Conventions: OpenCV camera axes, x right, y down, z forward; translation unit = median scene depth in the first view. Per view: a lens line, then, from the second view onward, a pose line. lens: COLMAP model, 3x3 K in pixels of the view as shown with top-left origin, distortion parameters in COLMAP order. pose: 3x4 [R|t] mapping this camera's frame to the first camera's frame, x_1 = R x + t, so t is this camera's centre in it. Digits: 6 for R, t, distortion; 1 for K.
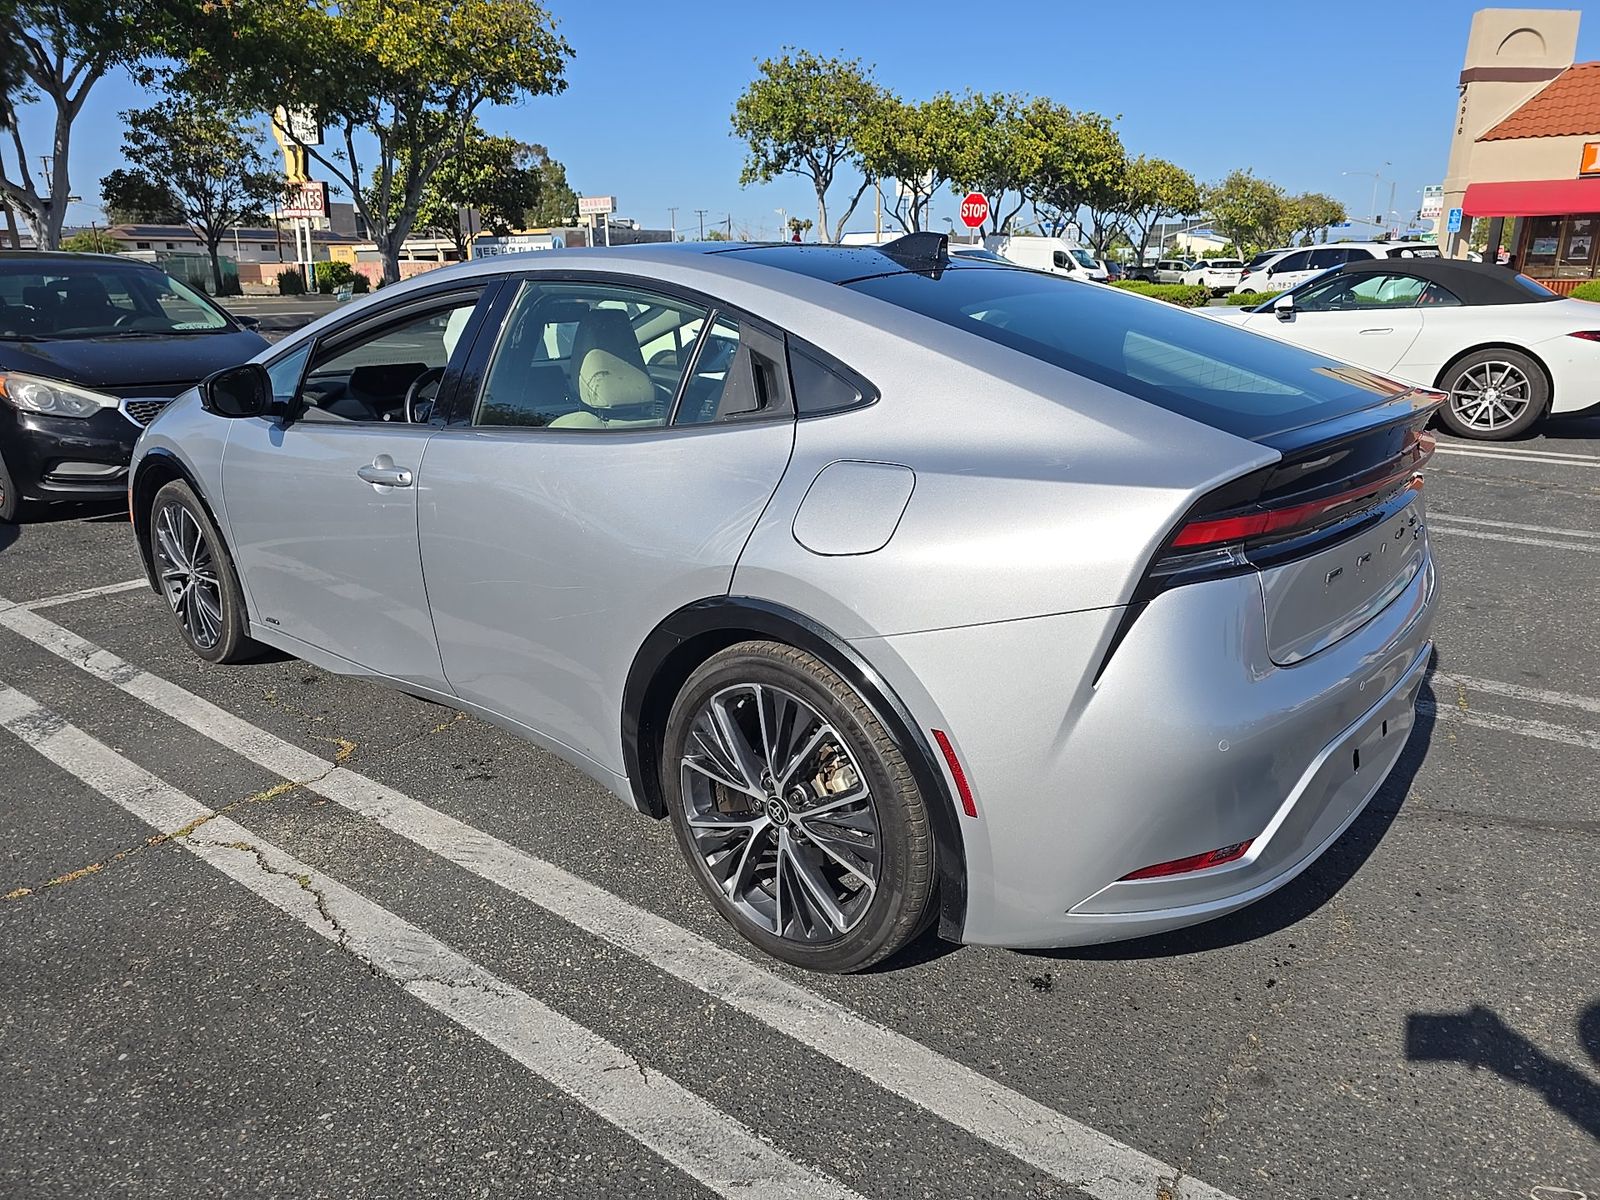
lens RADIAL K [[1076.5, 0, 803.5], [0, 1076.5, 601.0], [0, 0, 1]] dist [0.050787, -0.045553]
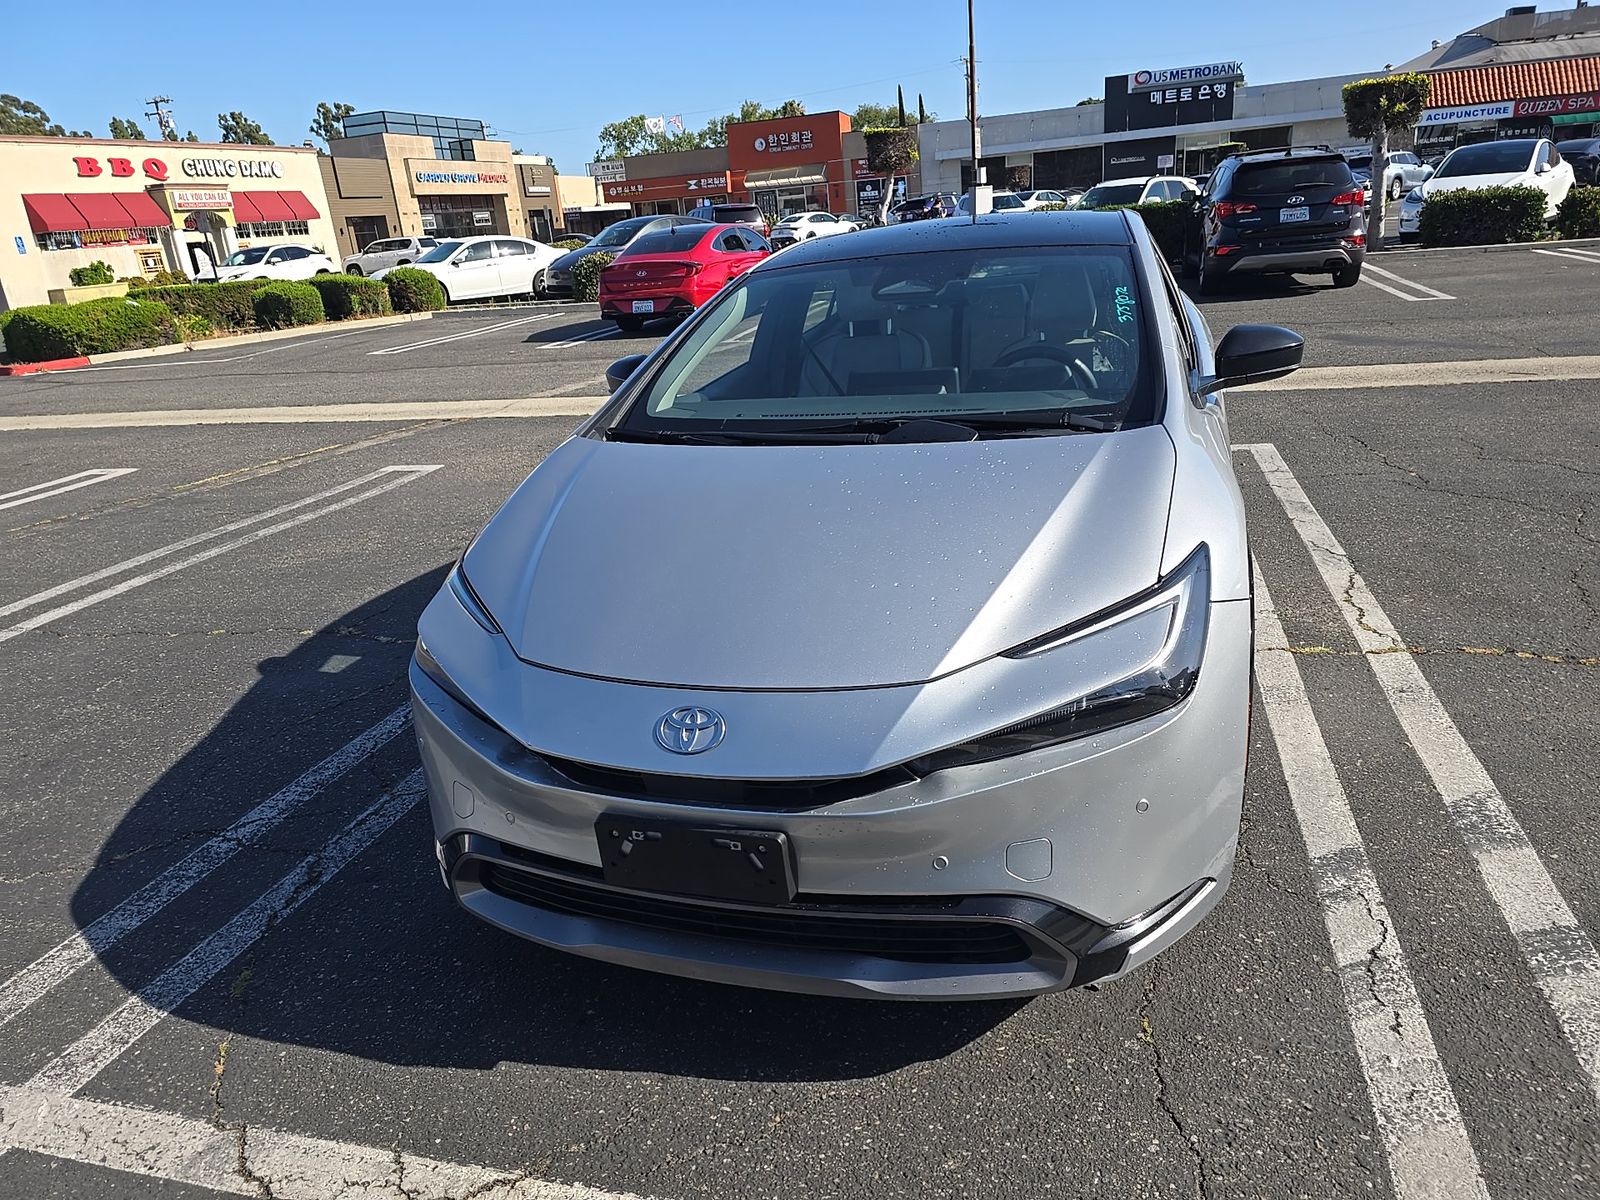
lens RADIAL K [[1076.5, 0, 803.5], [0, 1076.5, 601.0], [0, 0, 1]] dist [0.050787, -0.045553]
pose [[-0.380186, -0.271330, 0.884216, -1.329898], [0.347896, 0.843845, 0.408527, -0.561819], [-0.856987, 0.462931, -0.226424, 1.744104]]
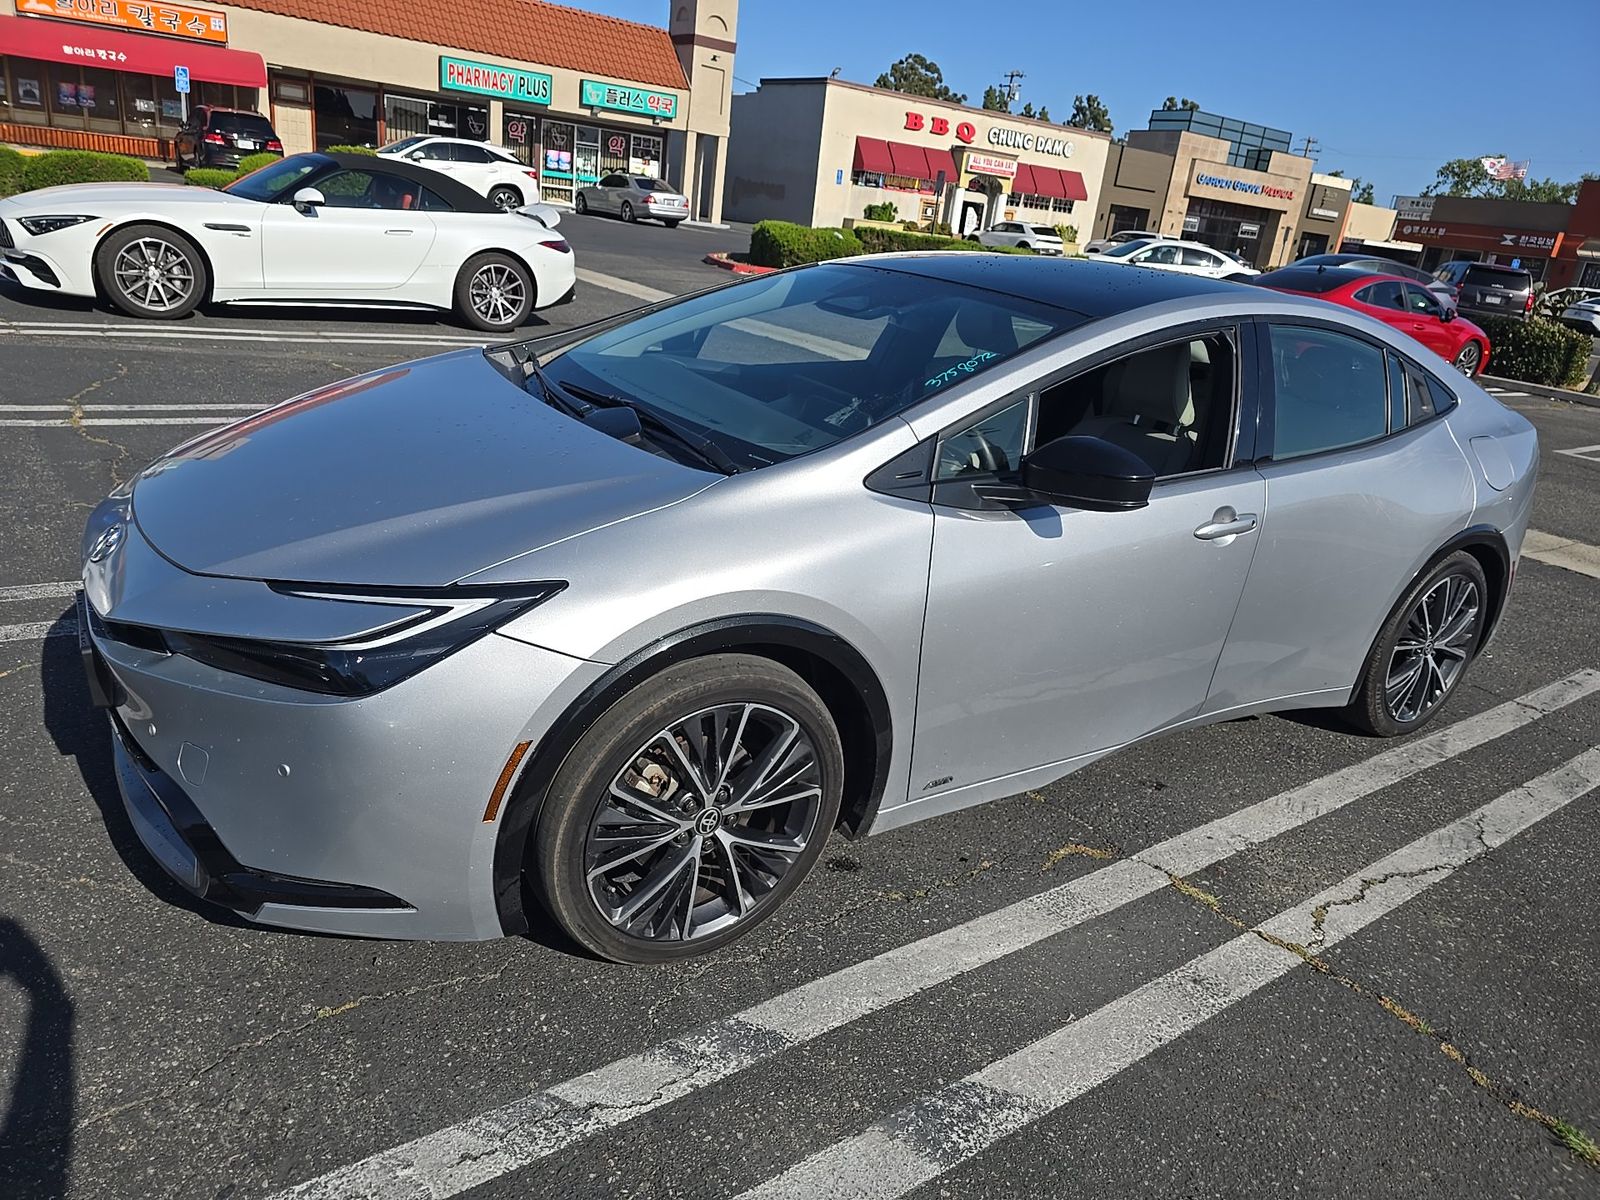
lens RADIAL K [[1076.5, 0, 803.5], [0, 1076.5, 601.0], [0, 0, 1]] dist [0.050787, -0.045553]
pose [[0.268706, -0.294179, 0.917200, -1.352145], [0.162570, 0.952411, 0.257846, -0.352261], [-0.949404, 0.079824, 0.303743, 1.026587]]
